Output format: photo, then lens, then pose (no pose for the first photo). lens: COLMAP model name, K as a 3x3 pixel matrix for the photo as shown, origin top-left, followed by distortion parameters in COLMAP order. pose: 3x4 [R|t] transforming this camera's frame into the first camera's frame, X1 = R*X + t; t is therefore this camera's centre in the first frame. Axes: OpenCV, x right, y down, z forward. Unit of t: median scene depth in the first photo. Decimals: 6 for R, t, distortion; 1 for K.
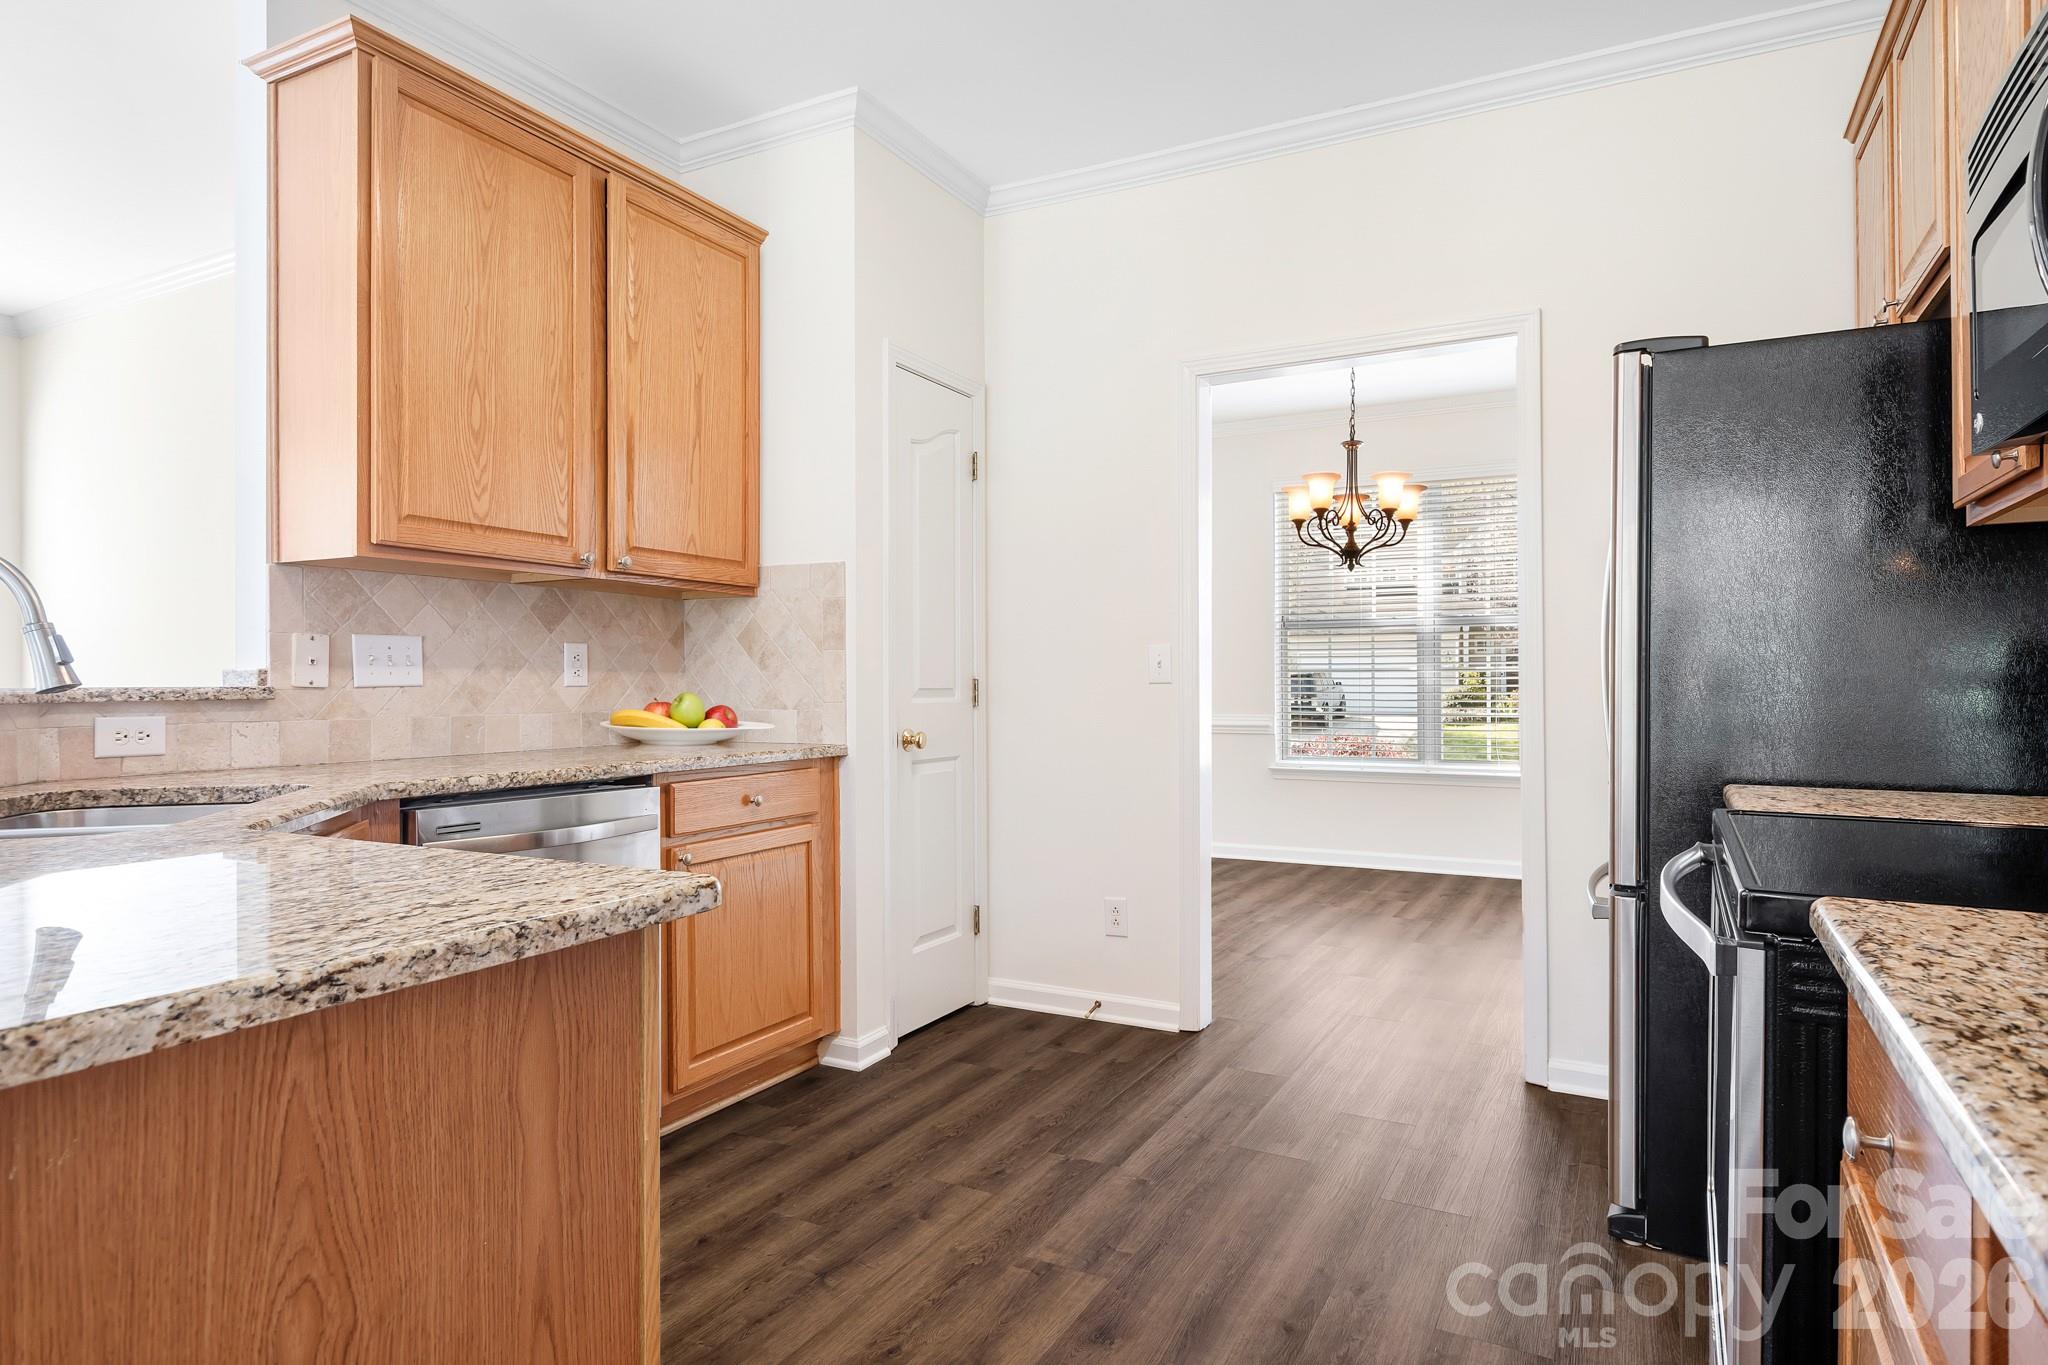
lens RADIAL K [[1150.0, 0, 1019.7], [0, 1150.0, 688.0], [0, 0, 1]] dist [0.022487, -0.002583]
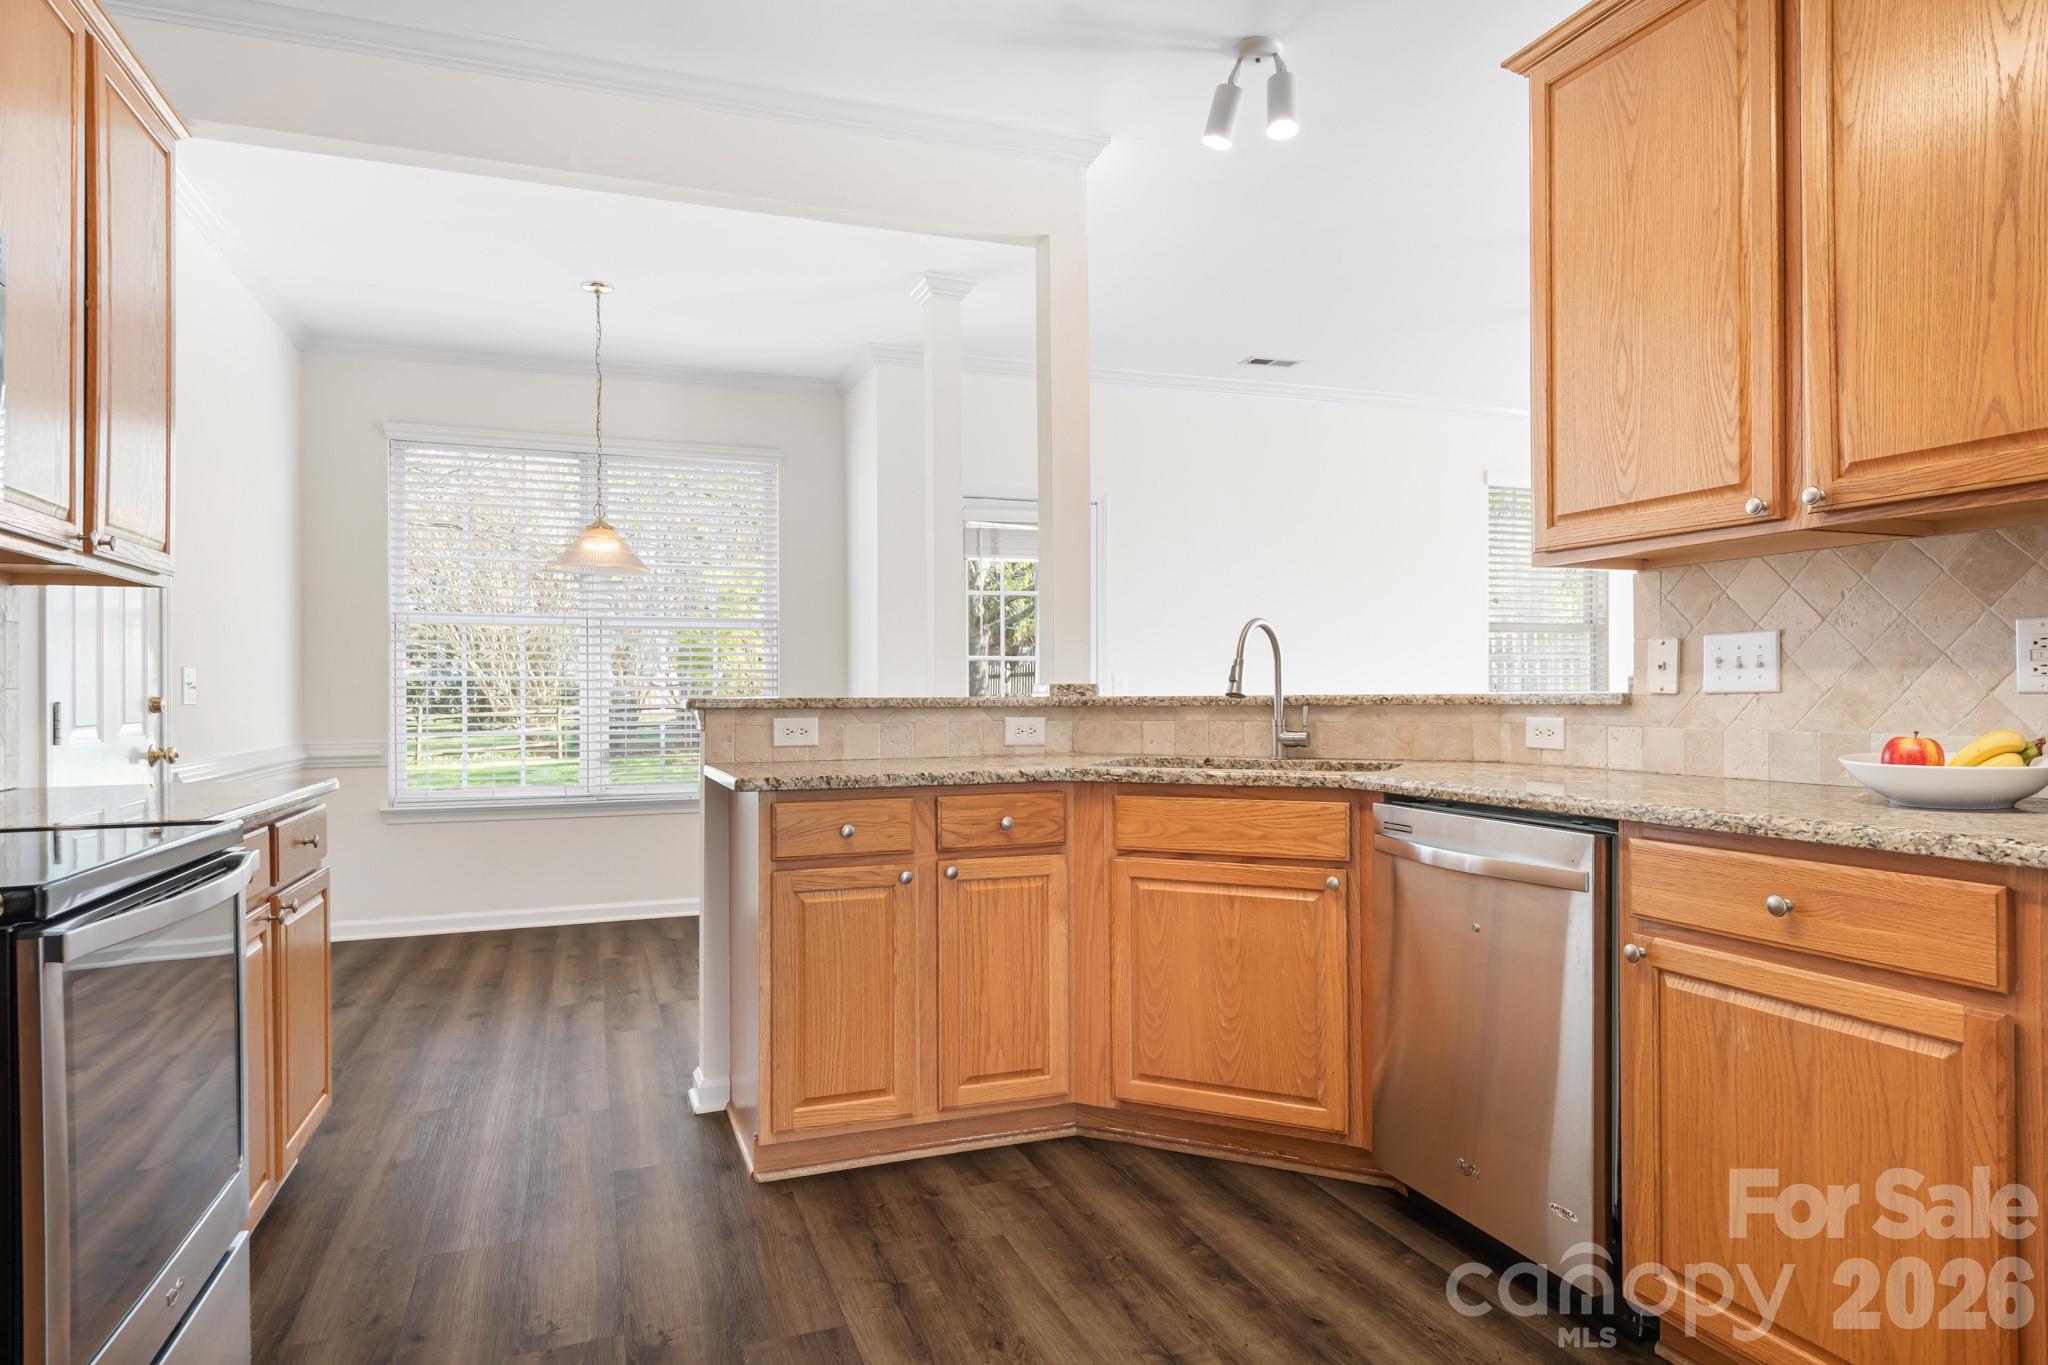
lens RADIAL K [[1239.4, 0, 1028.6], [0, 1239.4, 683.7], [0, 0, 1]] dist [-0.004205, -0.000543]
pose [[-0.667177, 0.002783, -0.744894, 0.489236], [0.006856, 0.999974, -0.002404, -0.009426], [0.744867, -0.006711, -0.667179, 1.242960]]
